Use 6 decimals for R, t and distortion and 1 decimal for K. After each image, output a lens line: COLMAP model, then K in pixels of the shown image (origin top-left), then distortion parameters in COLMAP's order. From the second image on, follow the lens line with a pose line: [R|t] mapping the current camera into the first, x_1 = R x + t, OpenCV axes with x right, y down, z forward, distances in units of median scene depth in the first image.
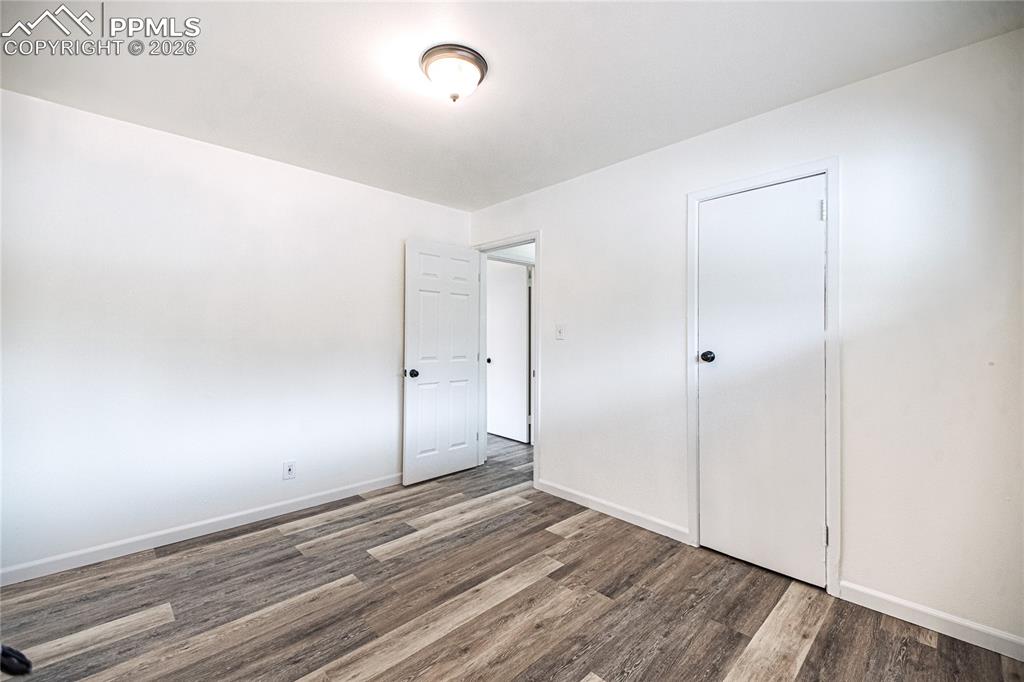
lens RADIAL K [[425.3, 0, 514.9], [0, 425.3, 322.6], [0, 0, 1]] dist [0.034580, -0.017458]
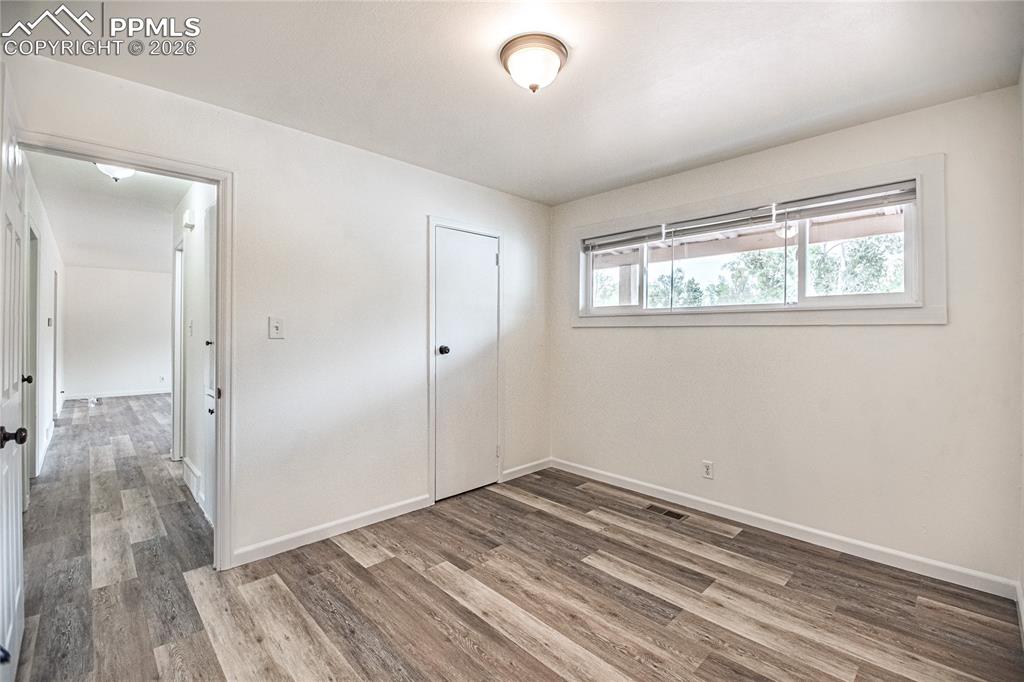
lens RADIAL K [[438.2, 0, 508.4], [0, 438.2, 321.6], [0, 0, 1]] dist [0.018742, -0.018847]
pose [[0.014630, 0.022727, 0.999635, -1.006015], [-0.031435, 0.999258, -0.022259, 0.020355], [-0.999399, -0.031098, 0.015334, 0.925240]]
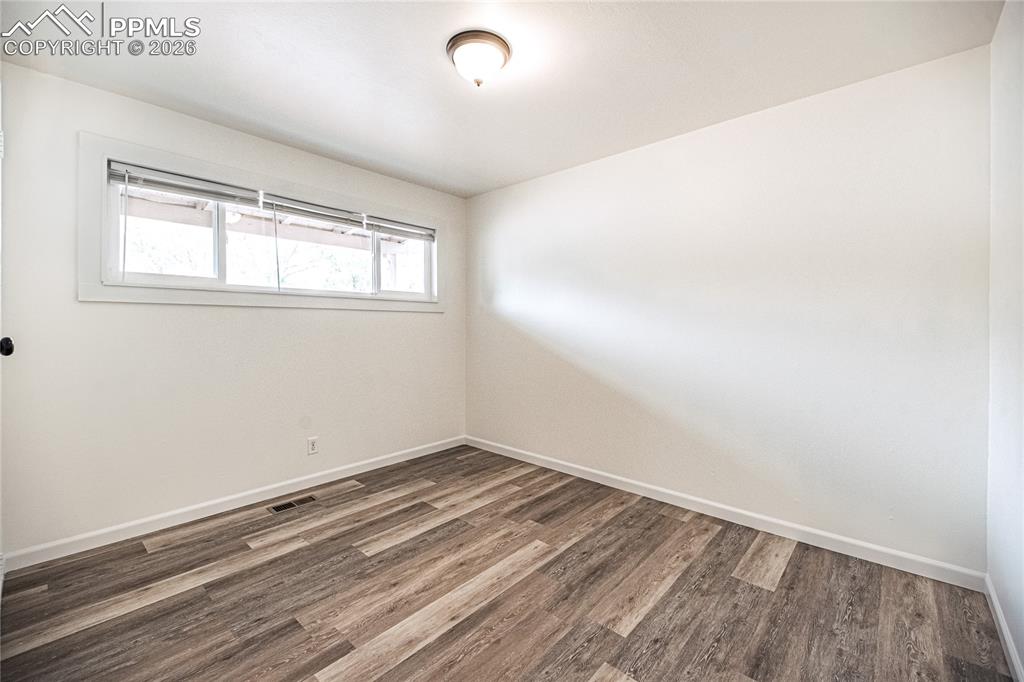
lens RADIAL K [[425.3, 0, 514.9], [0, 425.3, 322.6], [0, 0, 1]] dist [0.034580, -0.017458]
pose [[-0.997374, -0.007153, -0.072072, -0.137574], [-0.004744, 0.999426, -0.033530, 0.075388], [0.072271, -0.033100, -0.996836, 1.800177]]
